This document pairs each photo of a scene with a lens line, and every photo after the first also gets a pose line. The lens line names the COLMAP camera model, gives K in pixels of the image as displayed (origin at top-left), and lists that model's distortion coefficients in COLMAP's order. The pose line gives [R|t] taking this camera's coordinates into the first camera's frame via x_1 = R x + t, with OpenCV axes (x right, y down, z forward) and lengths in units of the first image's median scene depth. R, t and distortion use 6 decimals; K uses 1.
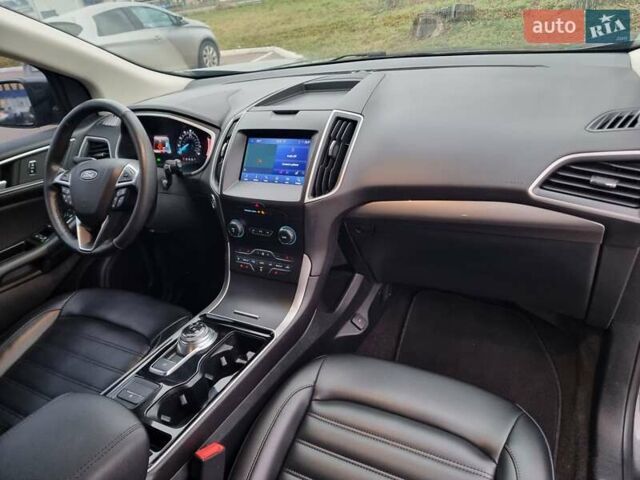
lens RADIAL K [[450.2, 0, 342.8], [0, 450.2, 246.3], [0, 0, 1]] dist [0.027375, 0.000655]
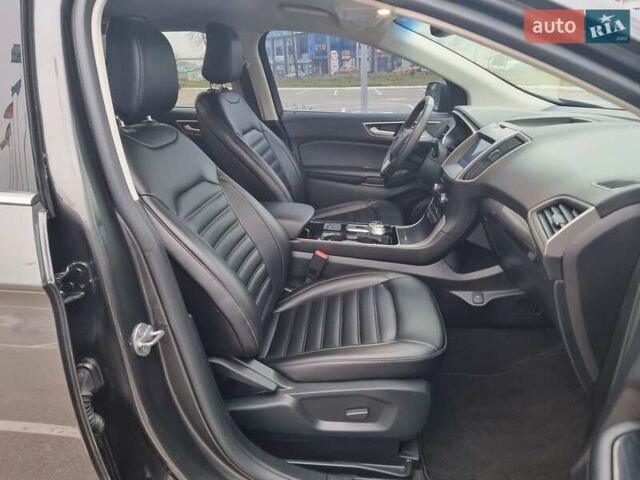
lens RADIAL K [[435.3, 0, 325.4], [0, 435.3, 239.0], [0, 0, 1]] dist [0.027159, -0.026929]
pose [[0.406898, 0.437595, -0.801839, 0.803571], [-0.476078, 0.850739, 0.222693, -0.041635], [0.779605, 0.291125, 0.554493, -0.057527]]
